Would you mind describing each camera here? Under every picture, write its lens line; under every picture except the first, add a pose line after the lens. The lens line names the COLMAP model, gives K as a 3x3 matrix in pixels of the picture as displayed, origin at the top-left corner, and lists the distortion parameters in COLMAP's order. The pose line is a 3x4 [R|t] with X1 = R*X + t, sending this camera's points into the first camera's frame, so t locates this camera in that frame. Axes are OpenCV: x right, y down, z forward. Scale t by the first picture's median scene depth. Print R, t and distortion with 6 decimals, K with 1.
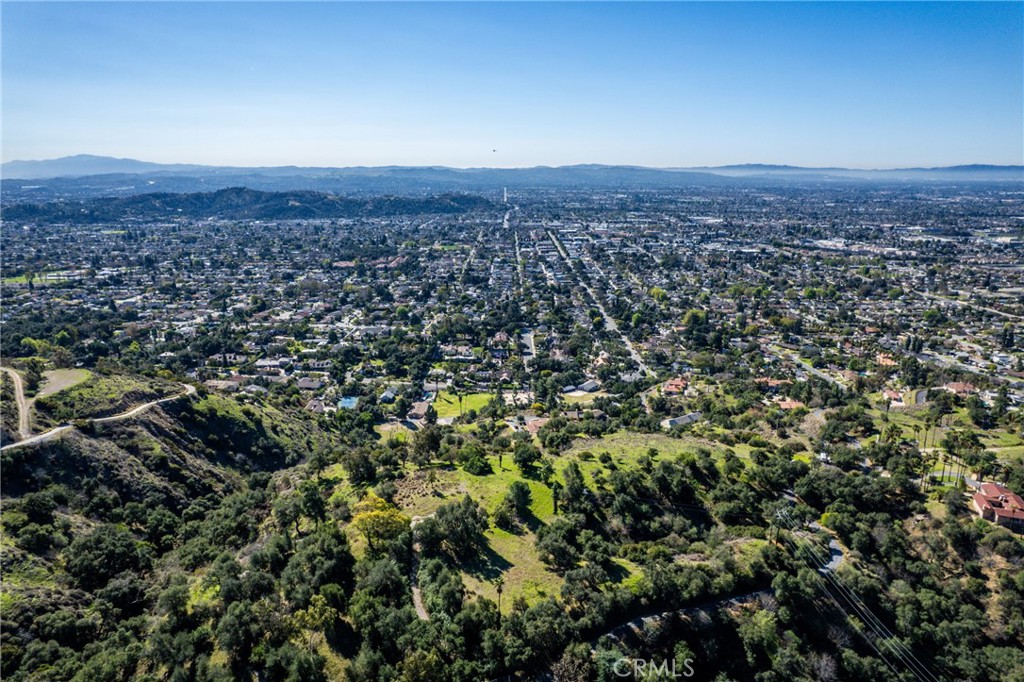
lens RADIAL K [[655.4, 0, 517.6], [0, 655.4, 345.4], [0, 0, 1]] dist [-0.075669, 0.068315]
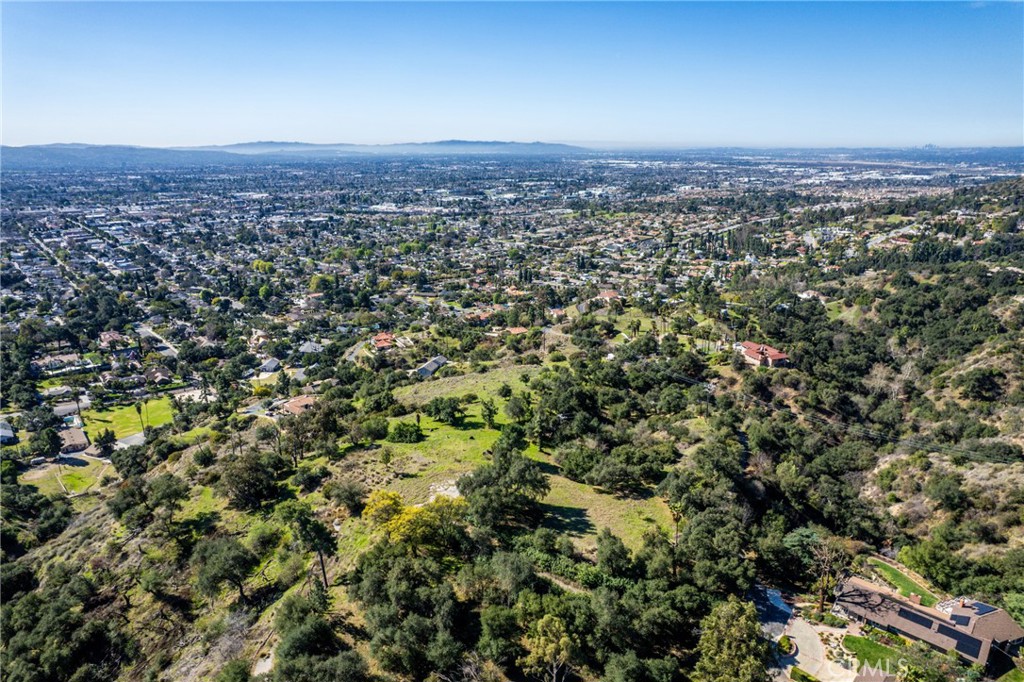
lens RADIAL K [[655.4, 0, 516.5], [0, 655.4, 345.1], [0, 0, 1]] dist [-0.075669, 0.068315]
pose [[0.766079, -0.189165, 0.614280, -0.122235], [0.170010, 0.981308, 0.090168, 0.010125], [-0.619855, 0.035357, 0.783920, 0.089870]]
